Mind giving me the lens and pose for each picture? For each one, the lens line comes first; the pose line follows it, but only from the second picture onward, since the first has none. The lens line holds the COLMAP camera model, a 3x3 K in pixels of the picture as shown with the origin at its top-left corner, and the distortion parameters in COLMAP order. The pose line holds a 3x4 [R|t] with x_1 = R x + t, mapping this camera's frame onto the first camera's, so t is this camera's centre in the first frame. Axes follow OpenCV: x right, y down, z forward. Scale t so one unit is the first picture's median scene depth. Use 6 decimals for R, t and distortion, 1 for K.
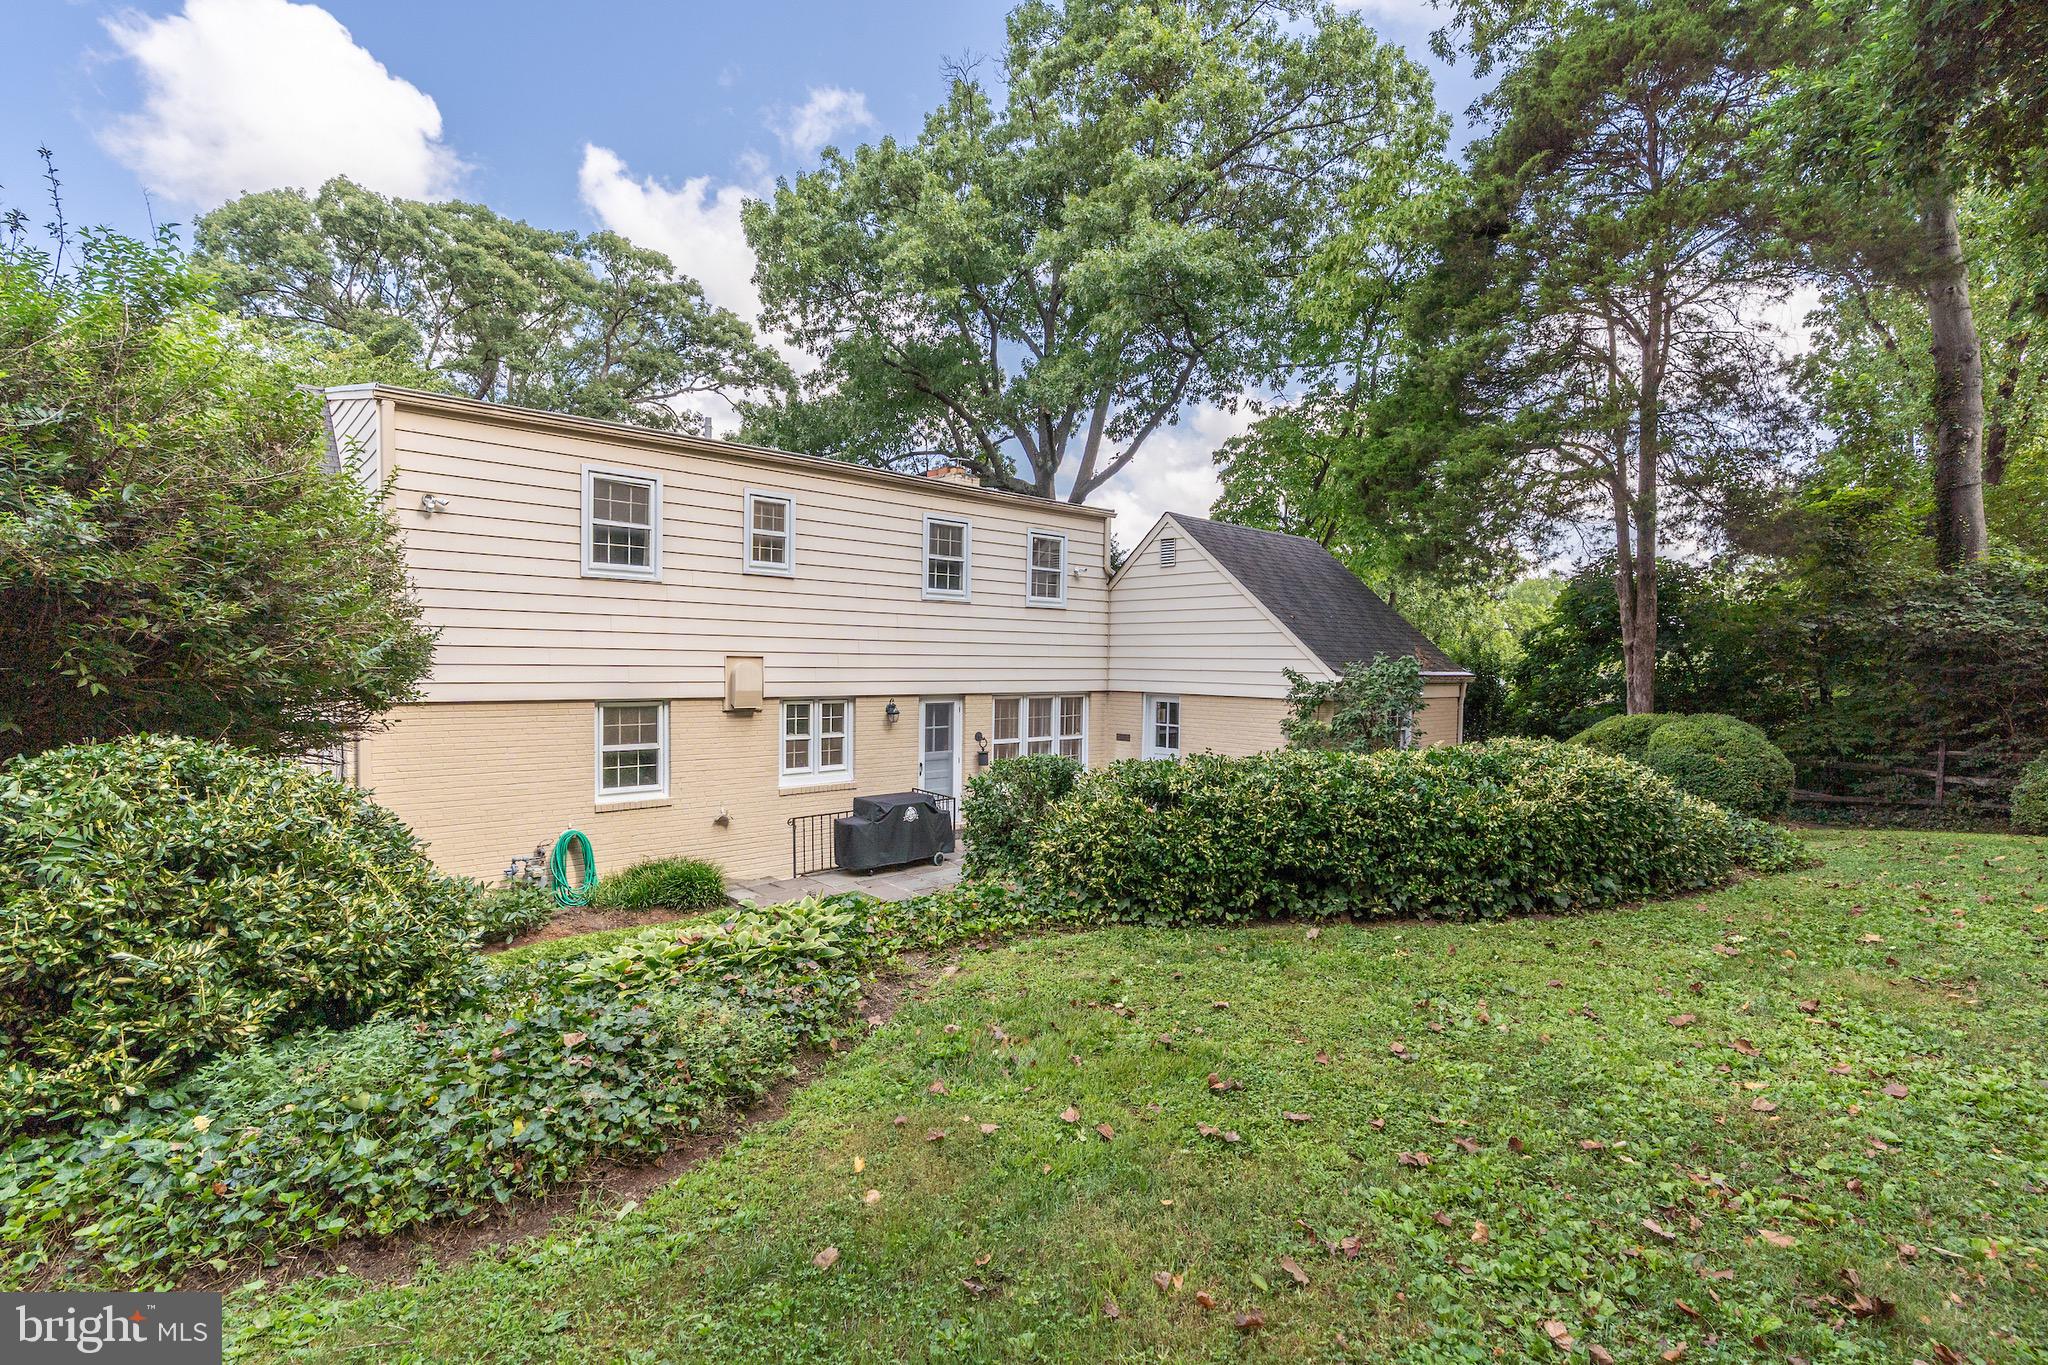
lens RADIAL K [[947.1, 0, 998.8], [0, 947.1, 703.3], [0, 0, 1]] dist [-0.000672, 0.001578]
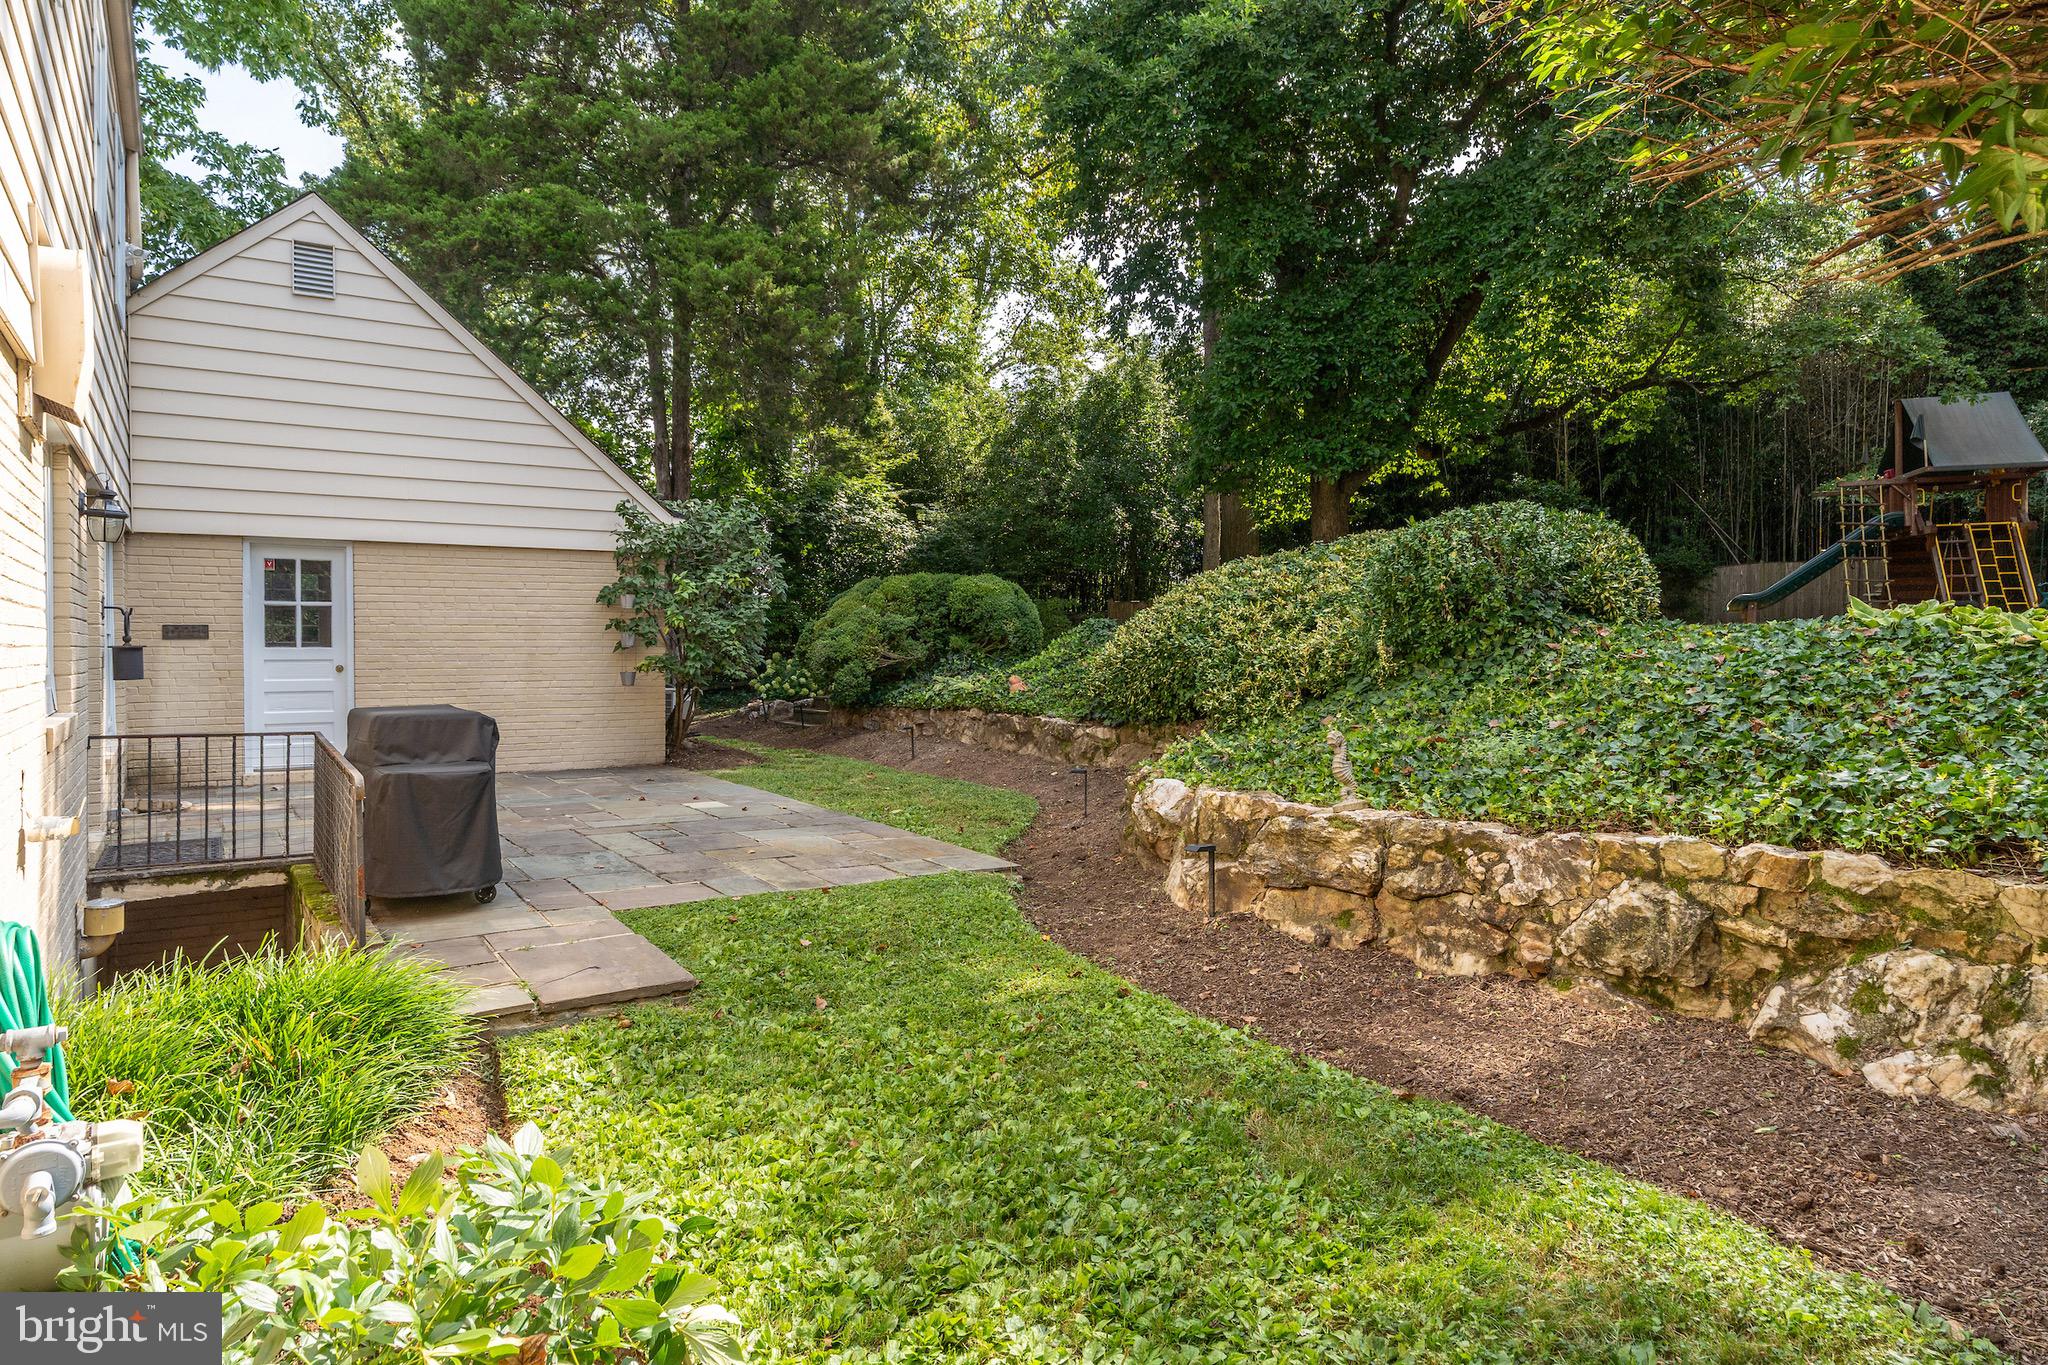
lens RADIAL K [[1238.0, 0, 1019.9], [0, 1238.0, 665.7], [0, 0, 1]] dist [0.011525, 0.000503]
pose [[0.120452, -0.033317, 0.992160, -0.464857], [0.048174, 0.998455, 0.027680, 0.059249], [-0.991550, 0.044463, 0.121871, 0.540043]]
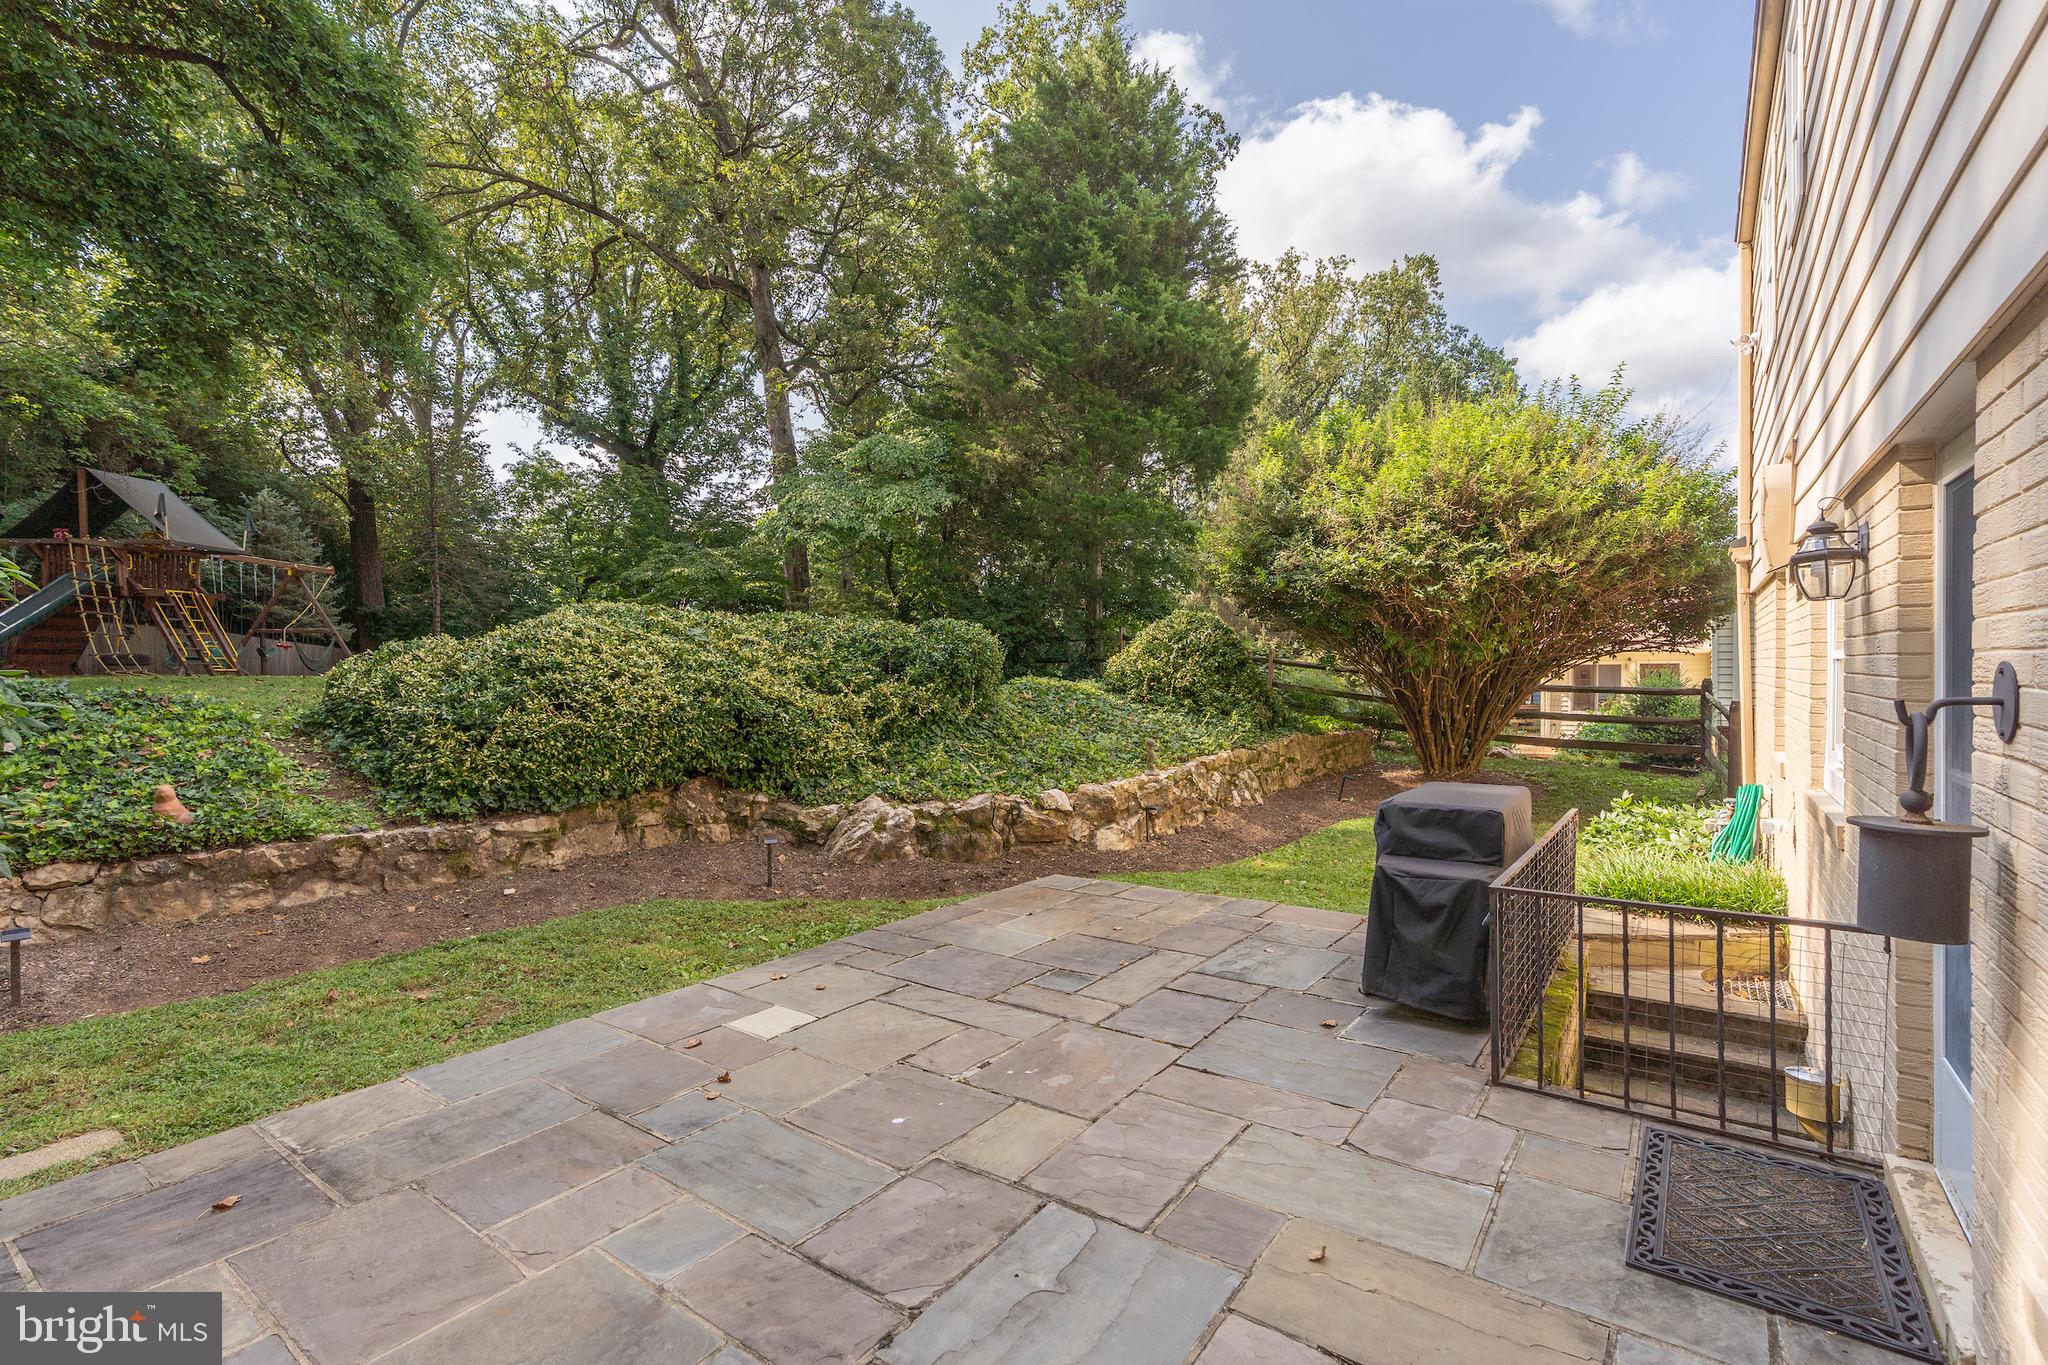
lens RADIAL K [[947.1, 0, 1018.0], [0, 947.1, 686.1], [0, 0, 1]] dist [-0.000672, 0.001578]
pose [[-0.972652, -0.002117, -0.232257, 0.118480], [-0.016844, 0.997968, 0.061443, 0.027453], [0.231655, 0.063675, -0.970712, 1.038431]]
